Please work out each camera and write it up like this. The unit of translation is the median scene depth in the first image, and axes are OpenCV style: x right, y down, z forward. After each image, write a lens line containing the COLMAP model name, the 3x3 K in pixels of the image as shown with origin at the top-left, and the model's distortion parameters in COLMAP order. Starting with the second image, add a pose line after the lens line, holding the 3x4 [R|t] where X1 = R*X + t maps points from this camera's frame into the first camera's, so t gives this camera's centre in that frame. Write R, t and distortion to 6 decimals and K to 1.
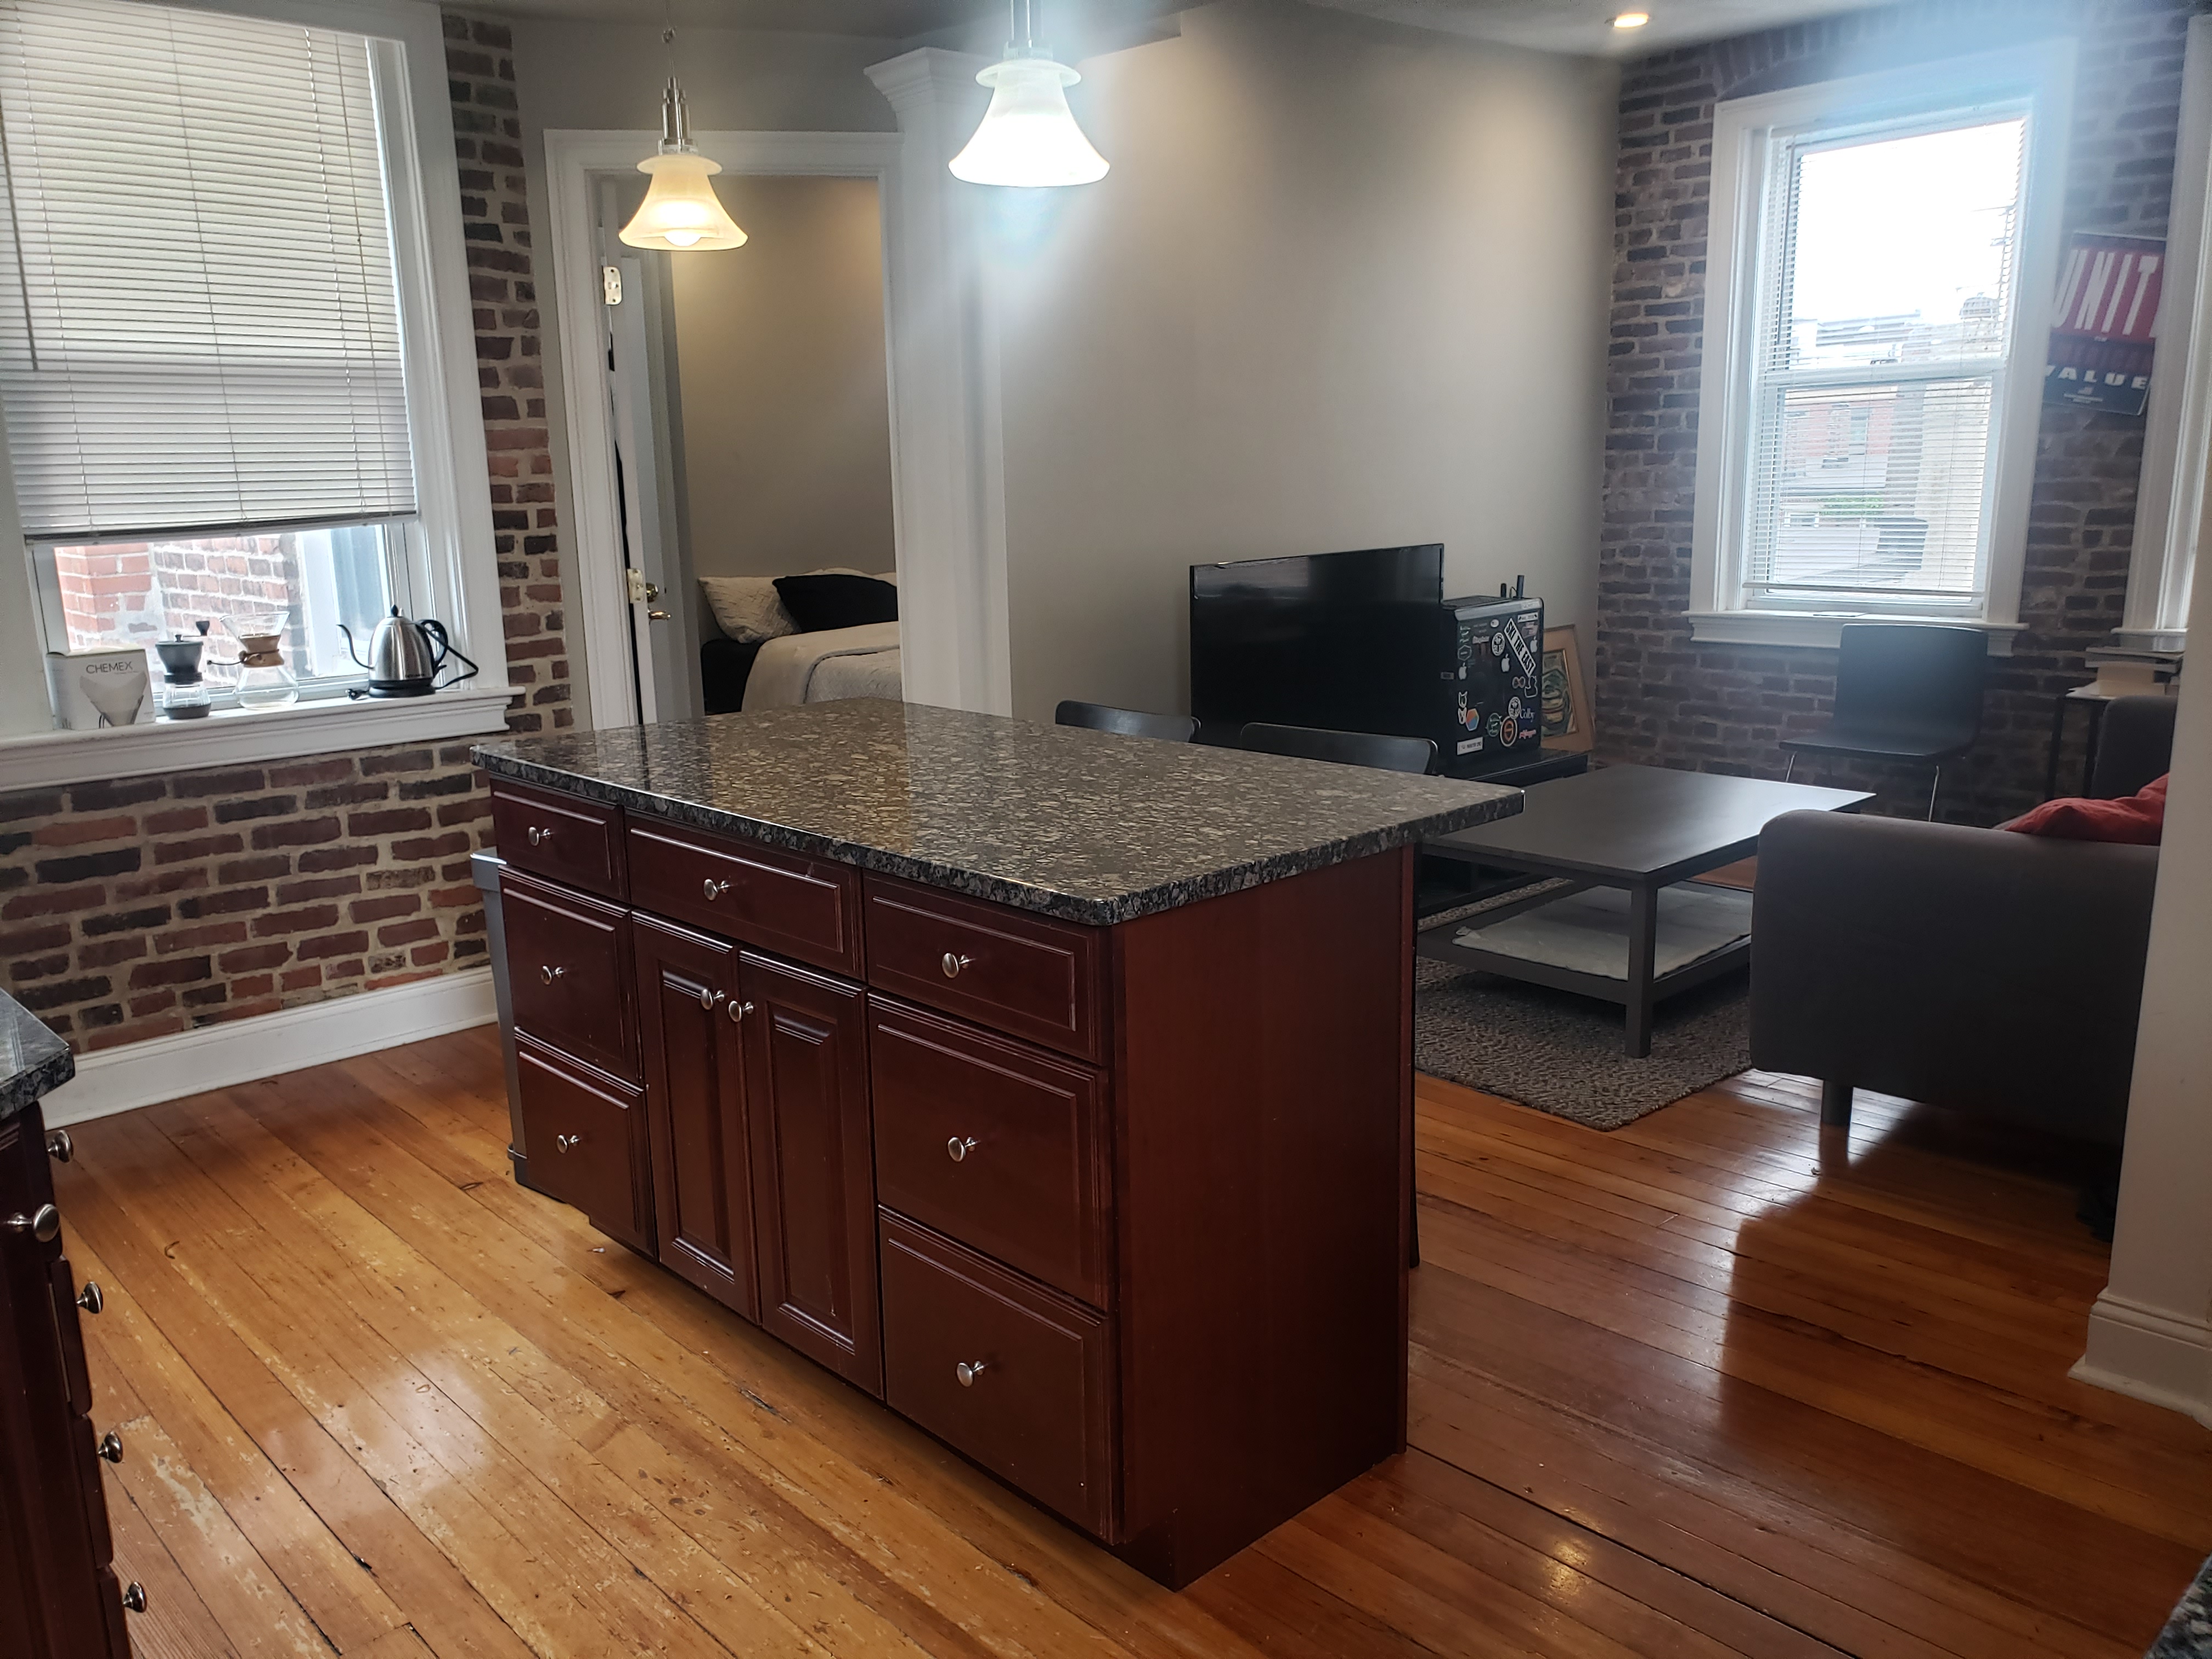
lens RADIAL K [[1716.7, 0, 1106.2], [0, 1716.7, 836.2], [0, 0, 1]] dist [0.071552, -0.091835]
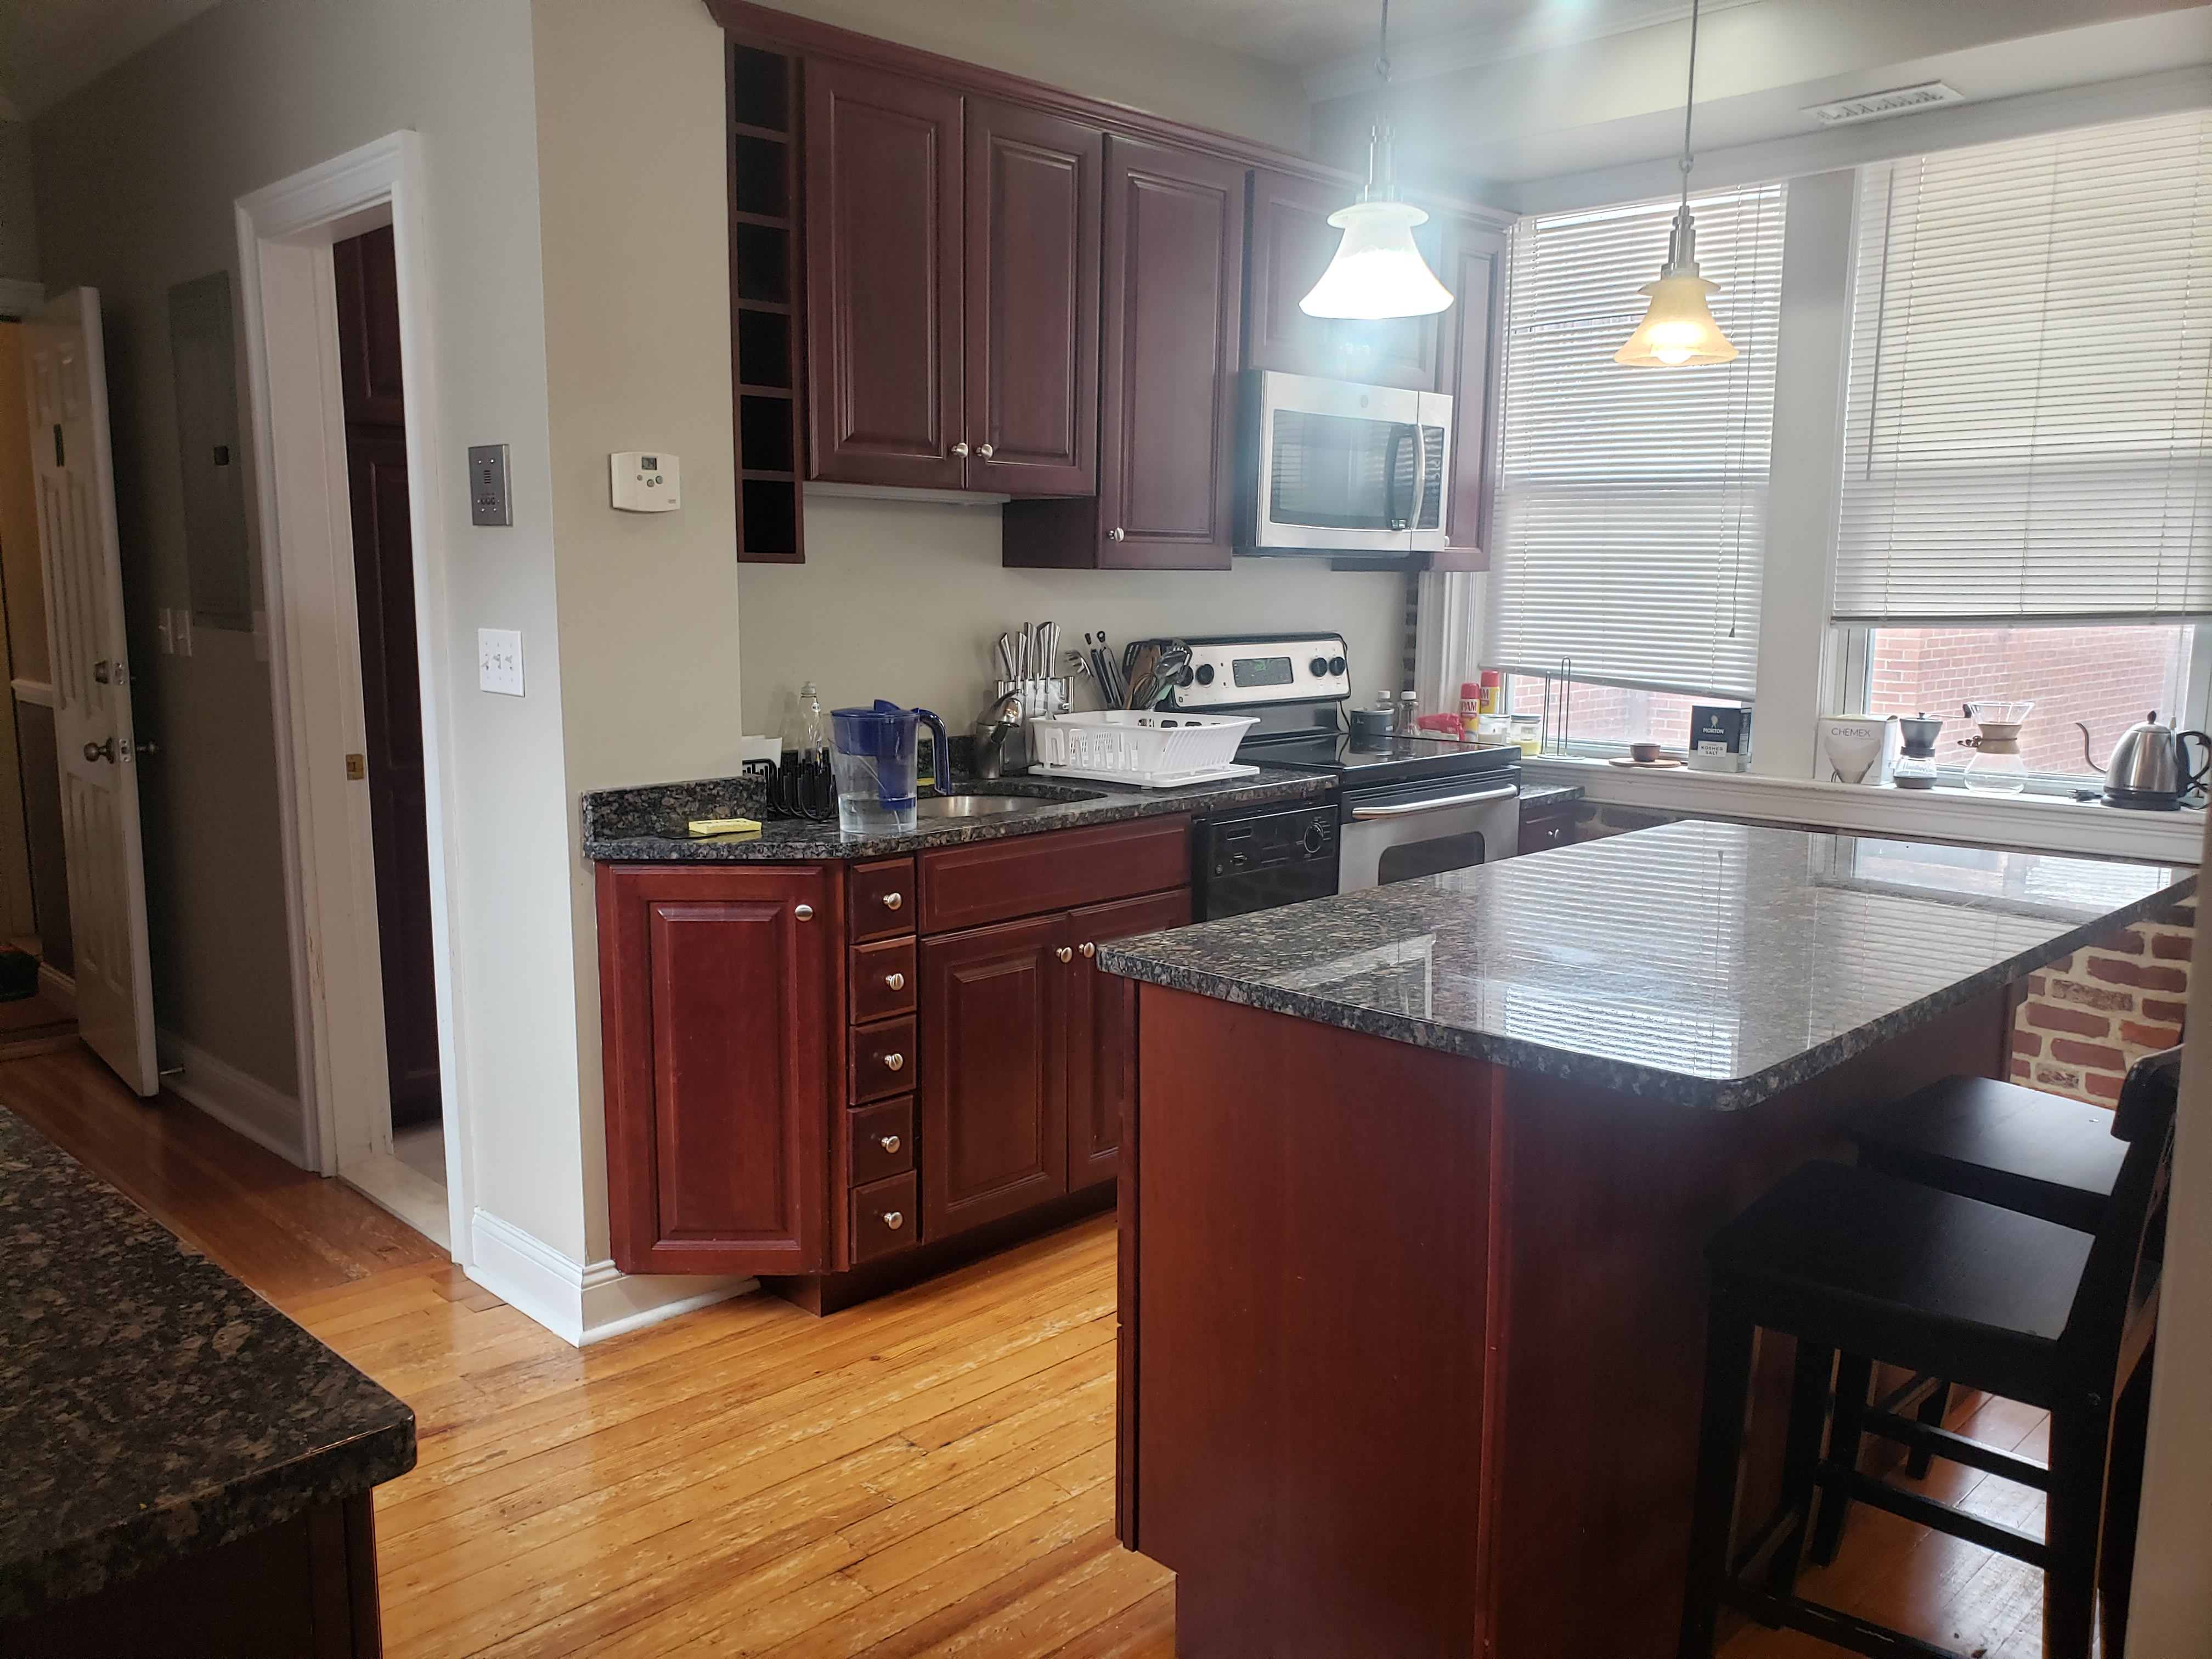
lens RADIAL K [[1716.7, 0, 1121.9], [0, 1716.7, 829.4], [0, 0, 1]] dist [0.071552, -0.091835]
pose [[0.021531, 0.165856, -0.985915, 0.510943], [-0.214418, 0.963963, 0.157480, -0.101716], [0.976505, 0.208008, 0.056317, 0.428381]]
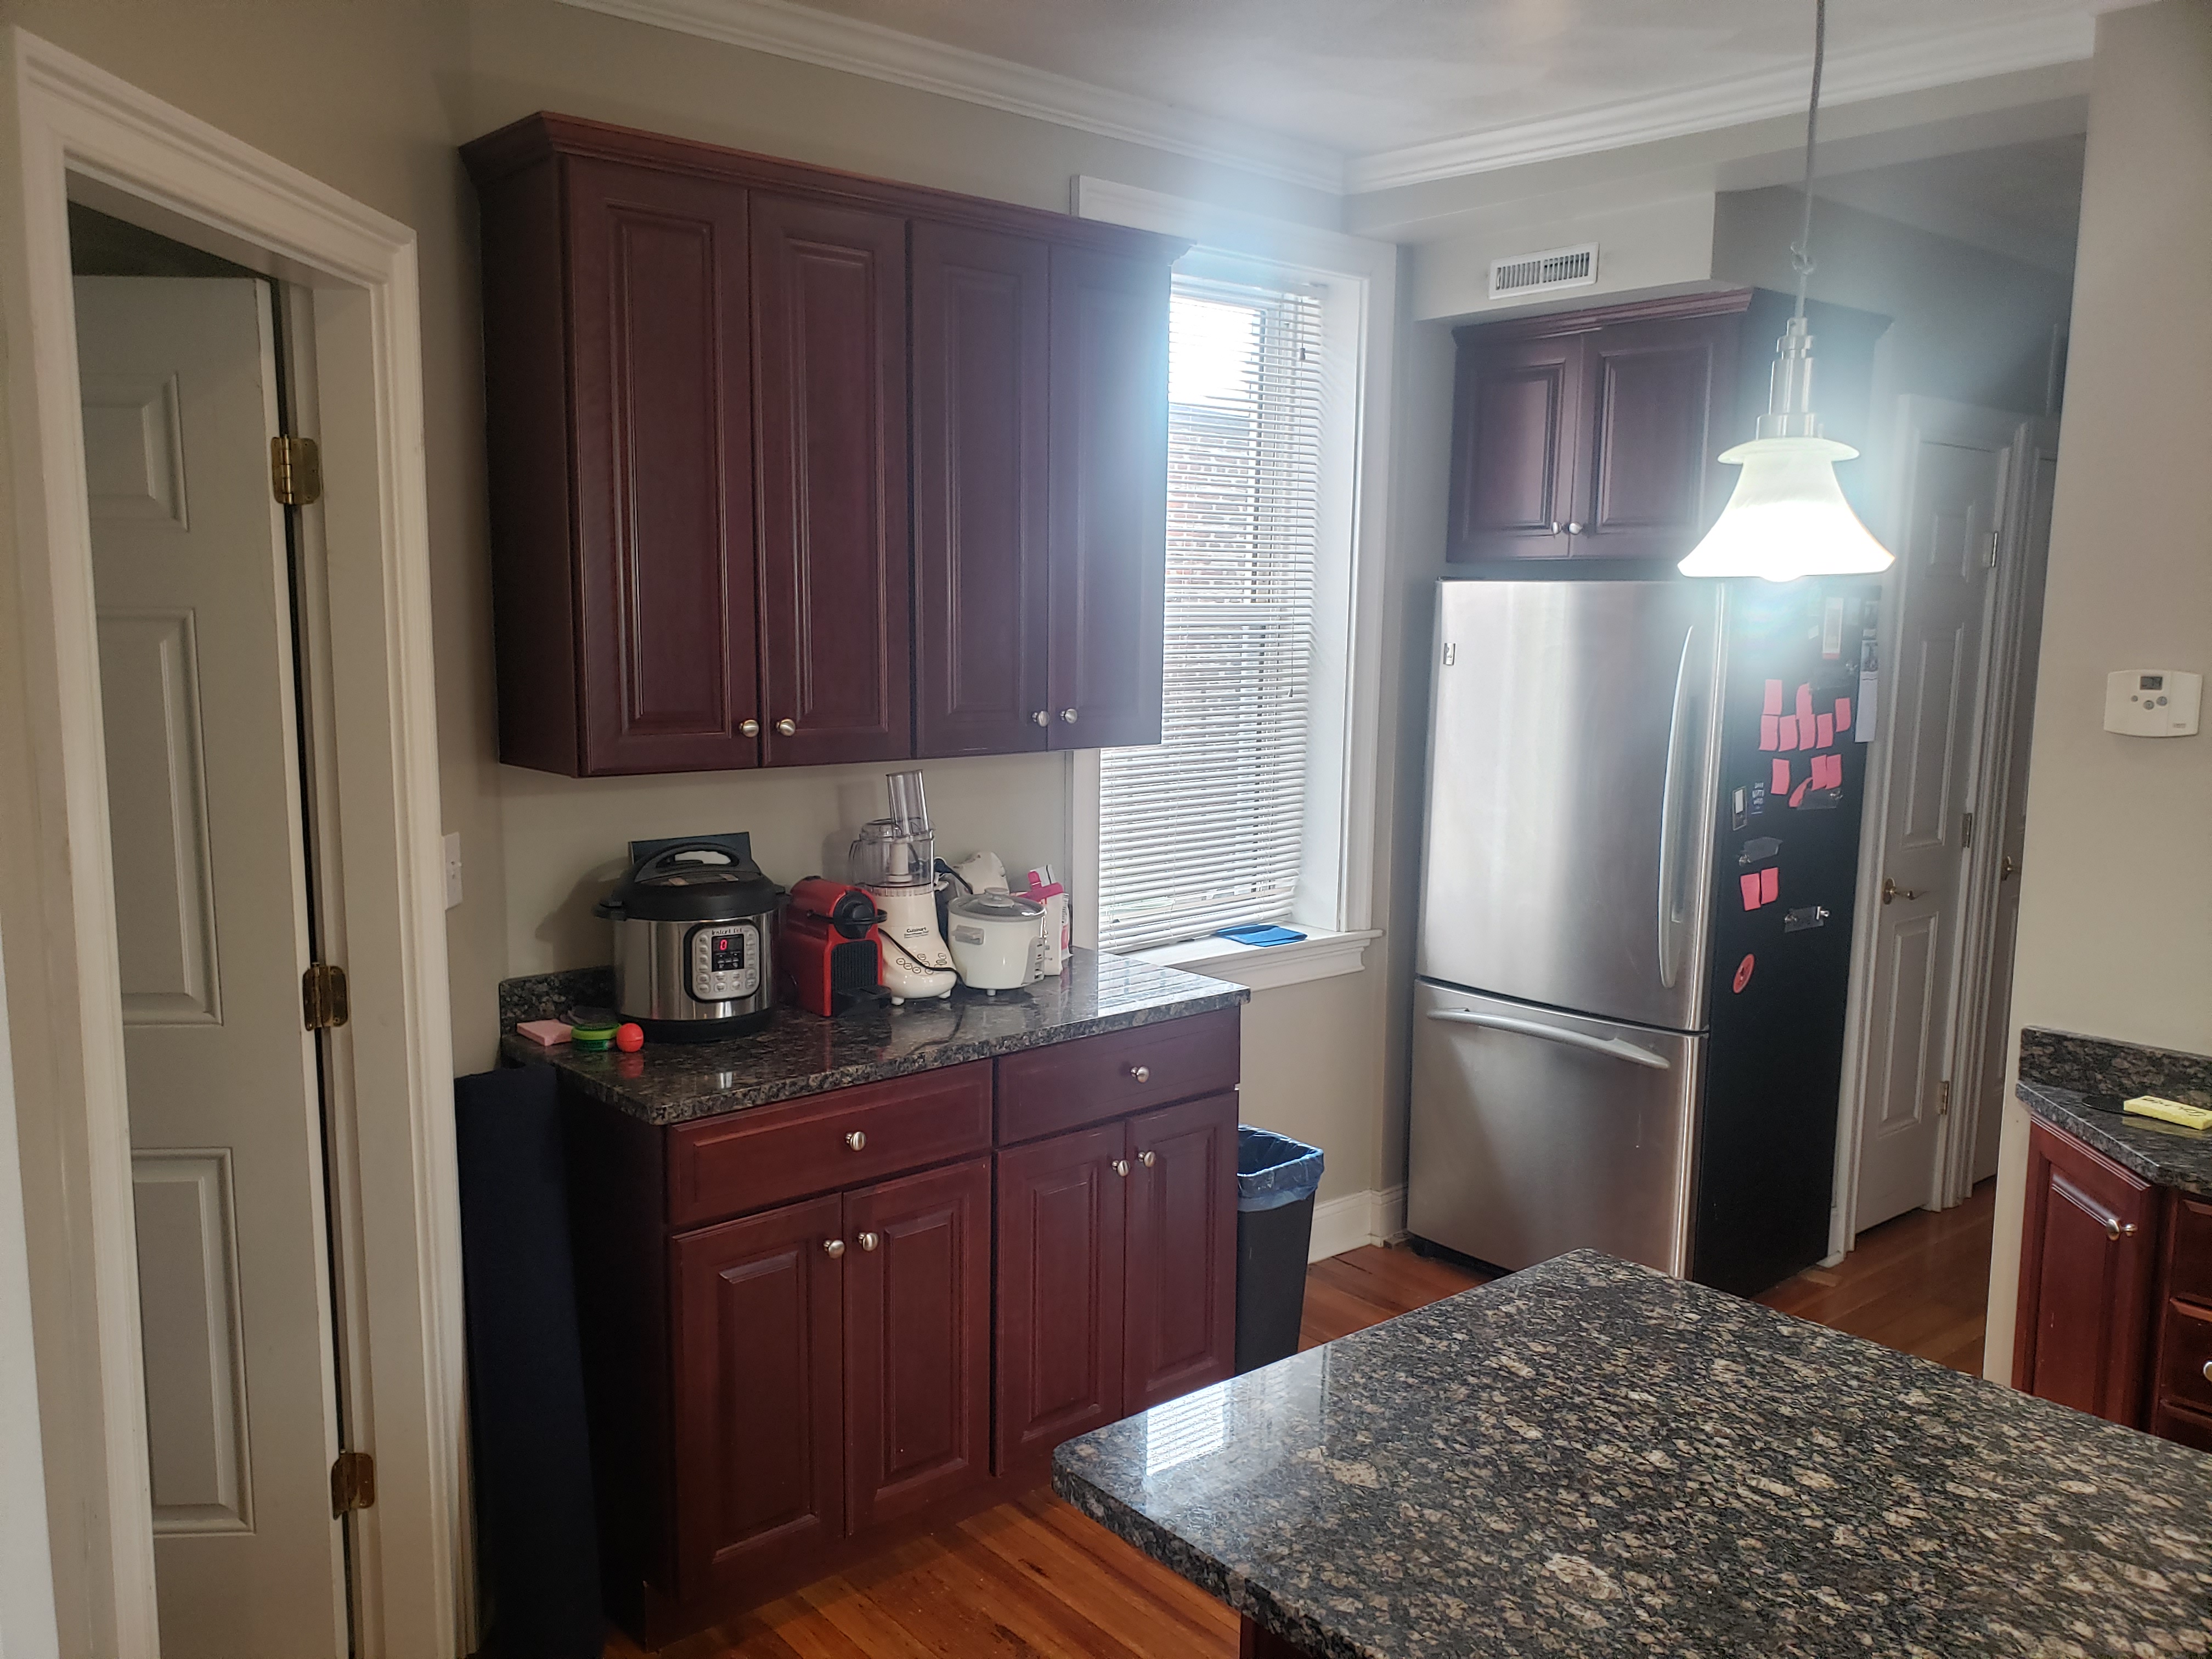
lens RADIAL K [[1716.7, 0, 1117.7], [0, 1716.7, 838.5], [0, 0, 1]] dist [0.071552, -0.091835]
pose [[-0.998496, -0.008642, 0.054138, 0.078068], [0.009885, 0.942935, 0.332831, -0.267855], [-0.053924, 0.332866, -0.941431, 0.921829]]
